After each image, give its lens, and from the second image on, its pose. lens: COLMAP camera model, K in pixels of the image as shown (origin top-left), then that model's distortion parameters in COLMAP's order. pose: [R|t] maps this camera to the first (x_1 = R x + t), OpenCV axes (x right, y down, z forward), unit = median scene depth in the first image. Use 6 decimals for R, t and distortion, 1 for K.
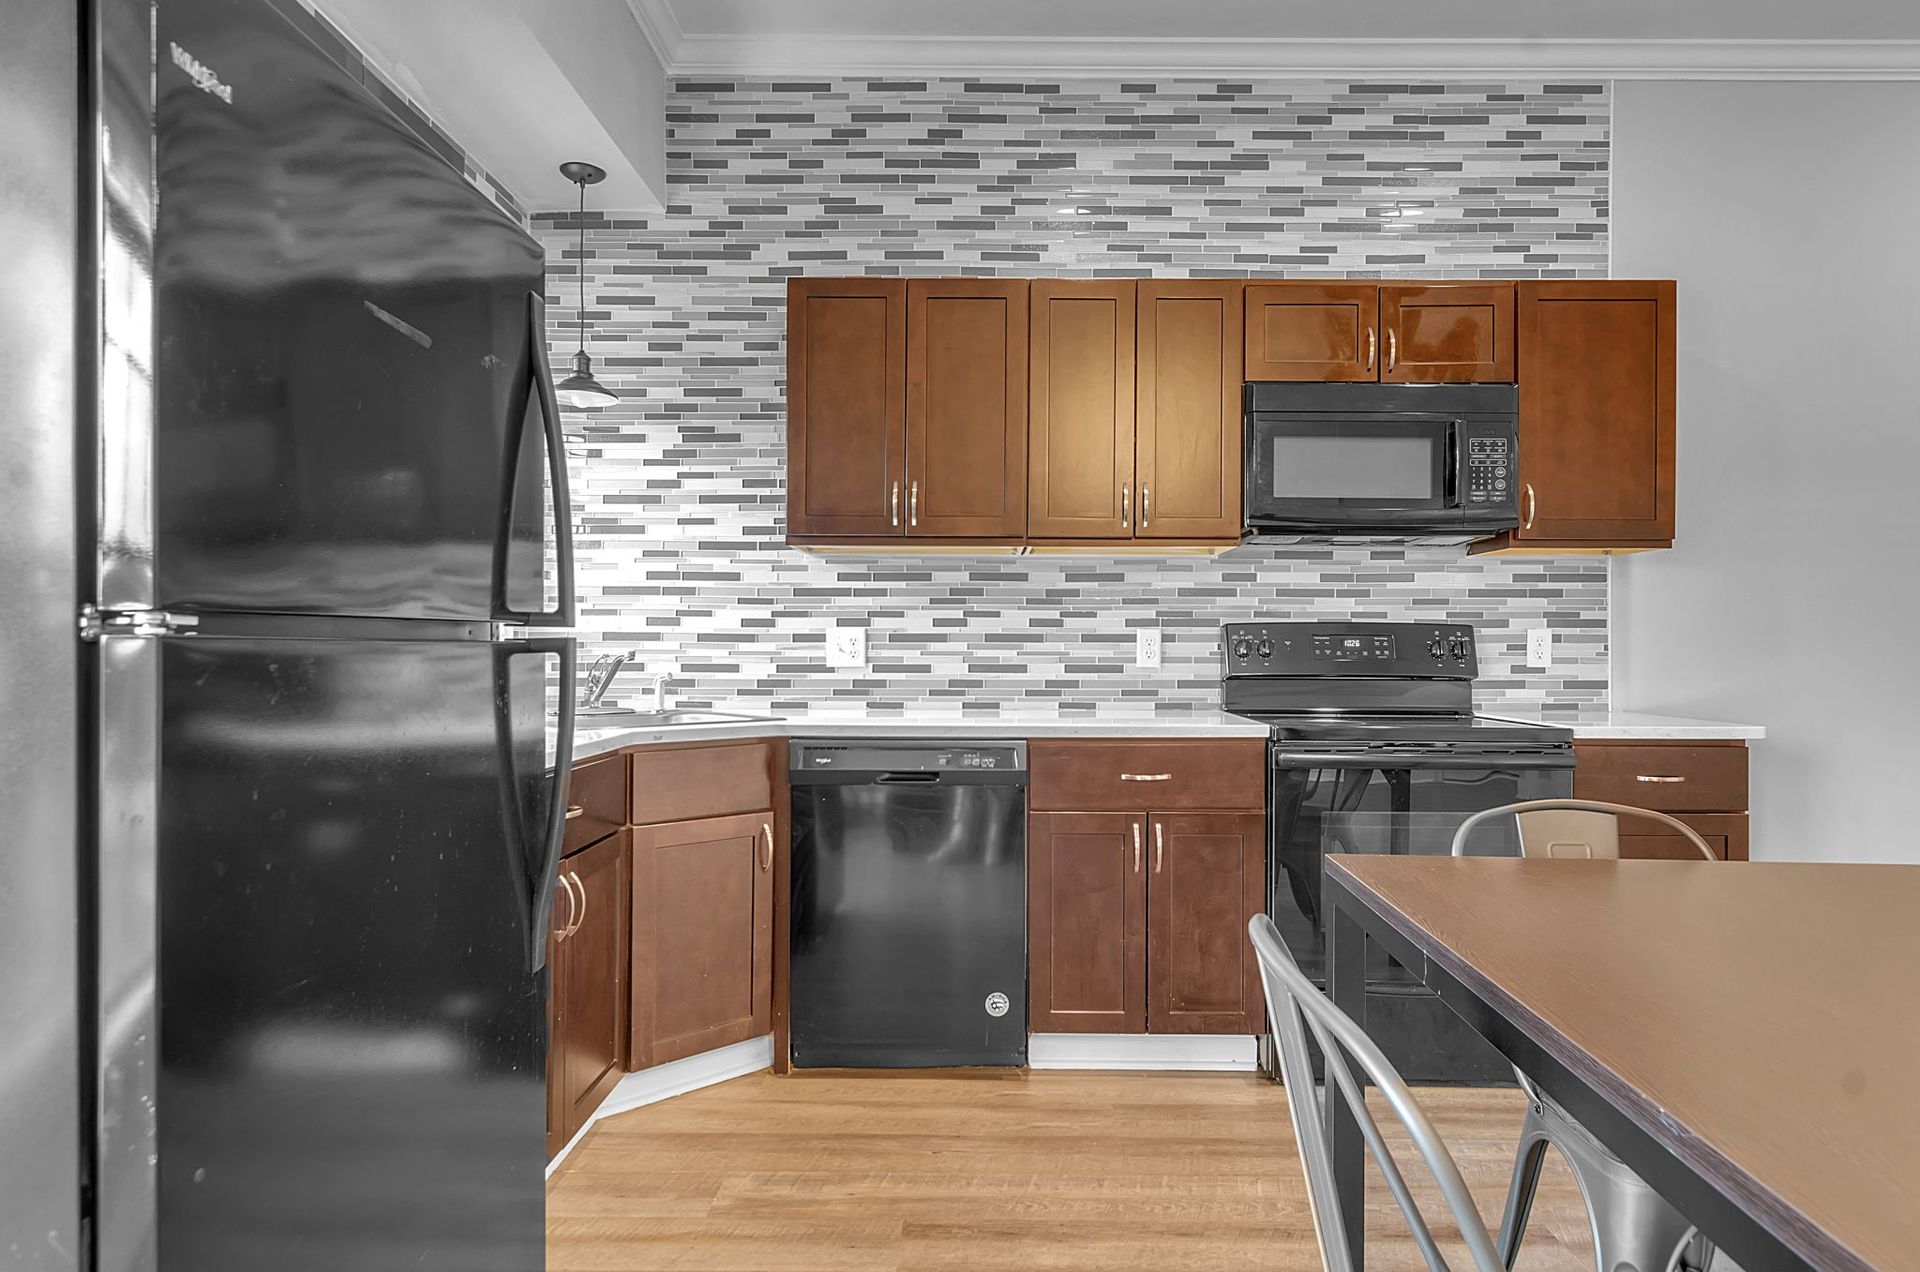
lens RADIAL K [[1183.2, 0, 998.2], [0, 1183.2, 641.5], [0, 0, 1]] dist [0.003004, 0.002006]
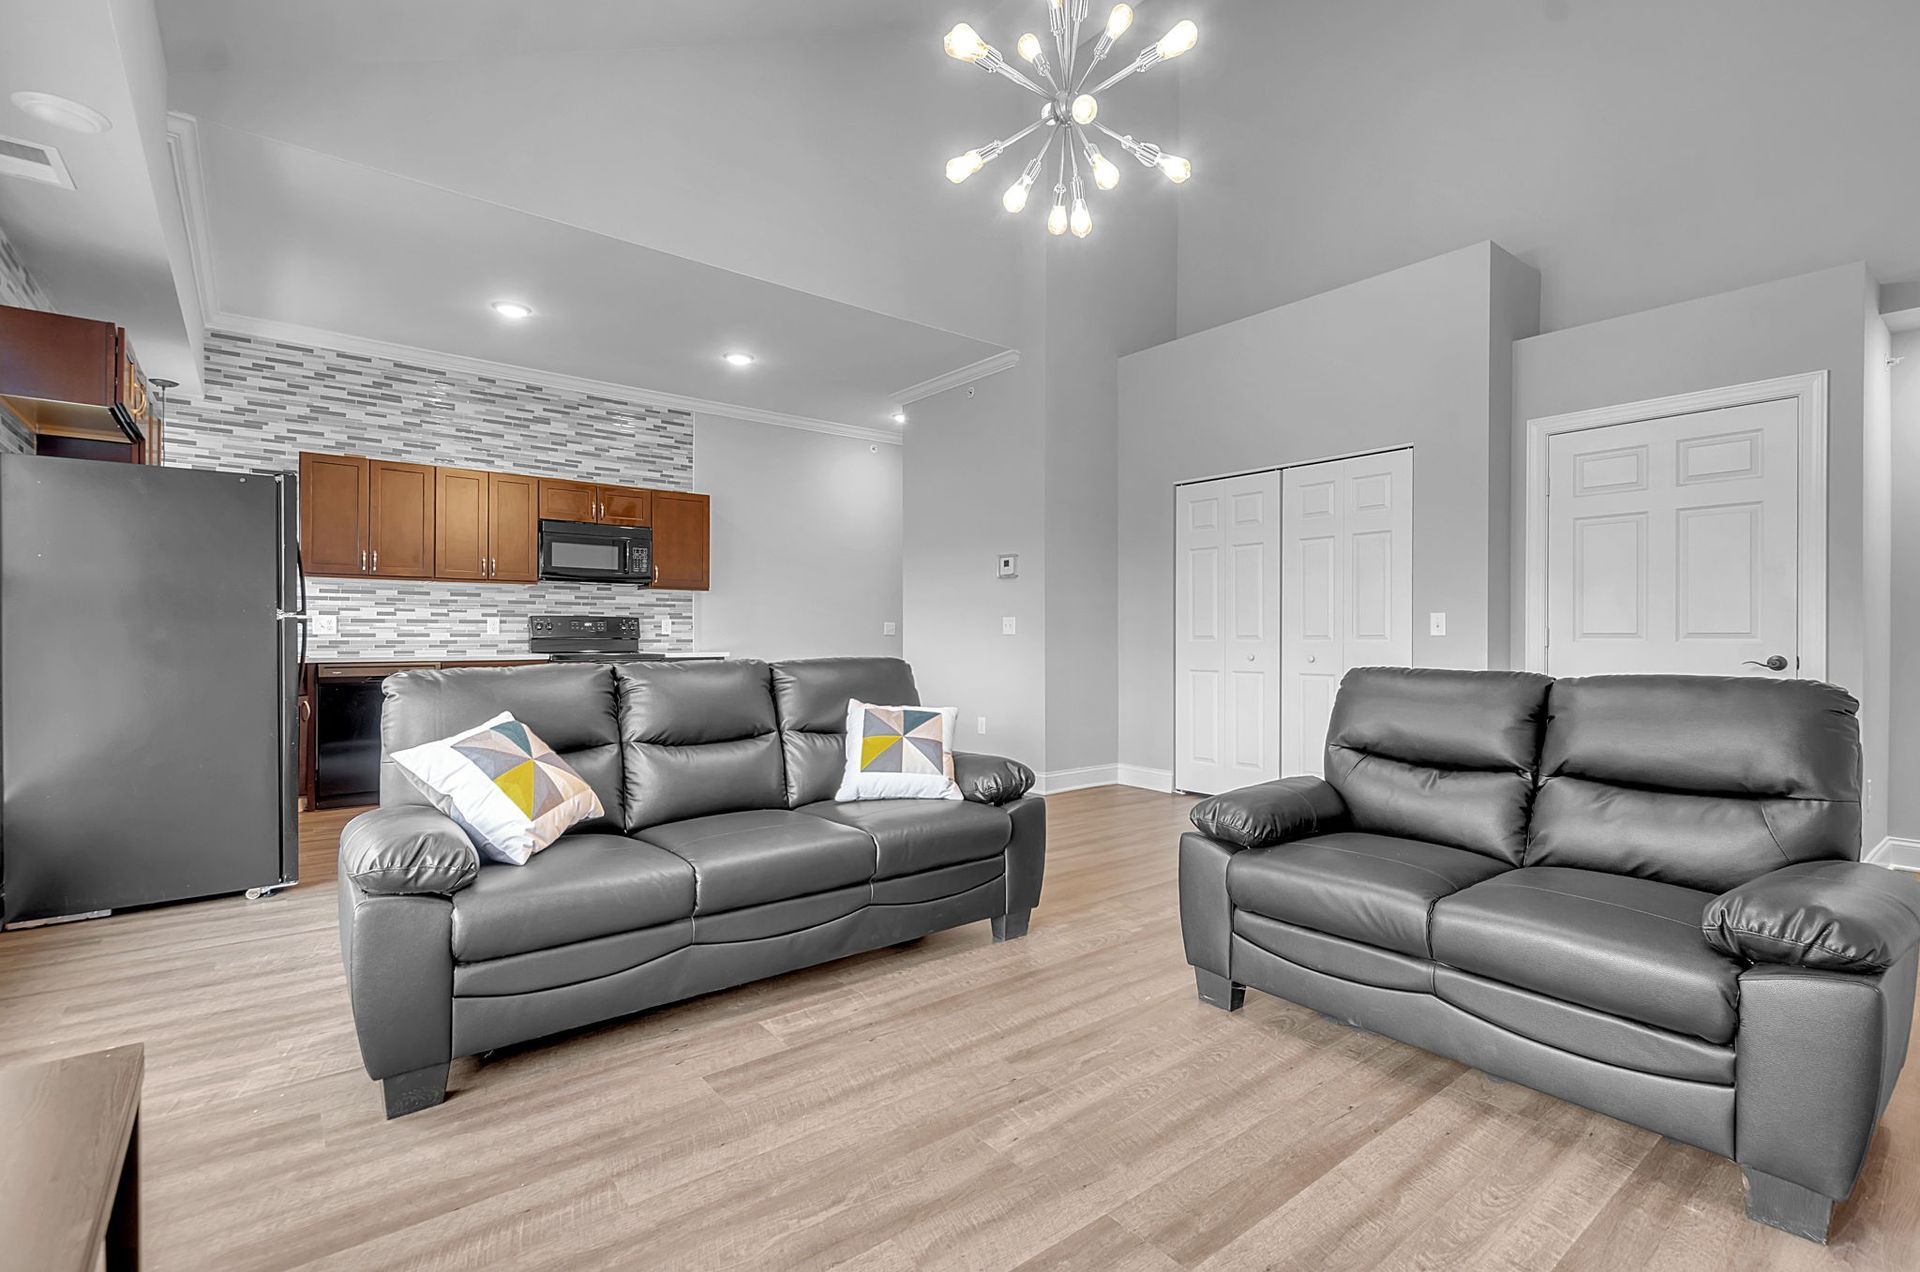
lens RADIAL K [[837.0, 0, 981.4], [0, 837.0, 636.7], [0, 0, 1]] dist [0.009504, -0.004095]
pose [[0.781639, -0.003062, 0.623724, -0.147748], [-0.003089, 0.999957, 0.008779, 0.008749], [-0.623724, -0.008788, 0.781595, -0.860756]]
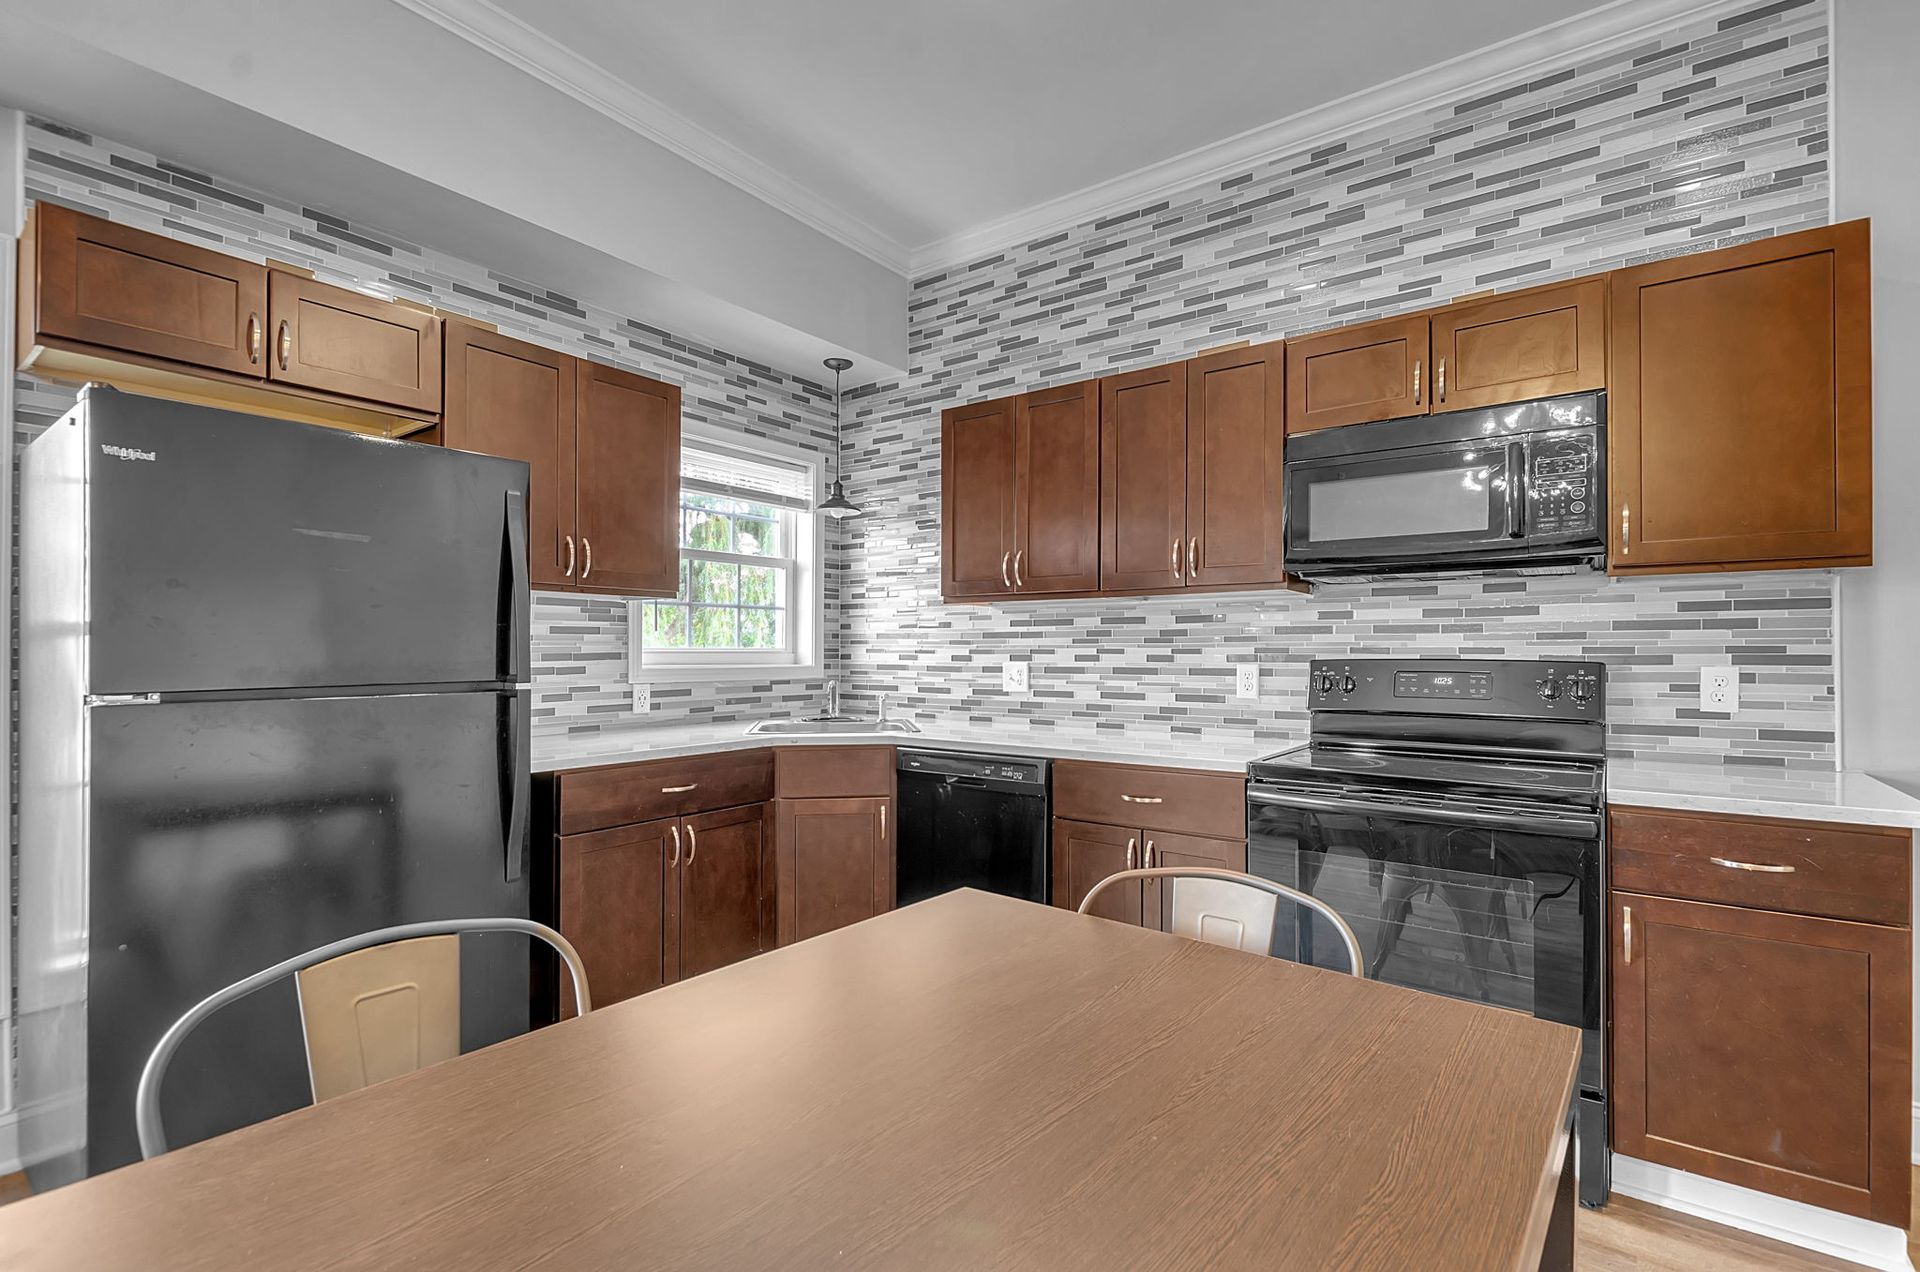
lens RADIAL K [[885.8, 0, 921.6], [0, 885.8, 645.1], [0, 0, 1]] dist [0.002408, -0.002935]
pose [[0.789327, -0.008136, -0.613919, 0.395002], [0.003668, 0.999957, -0.008537, -0.022479], [0.613962, 0.004486, 0.789323, 0.156750]]
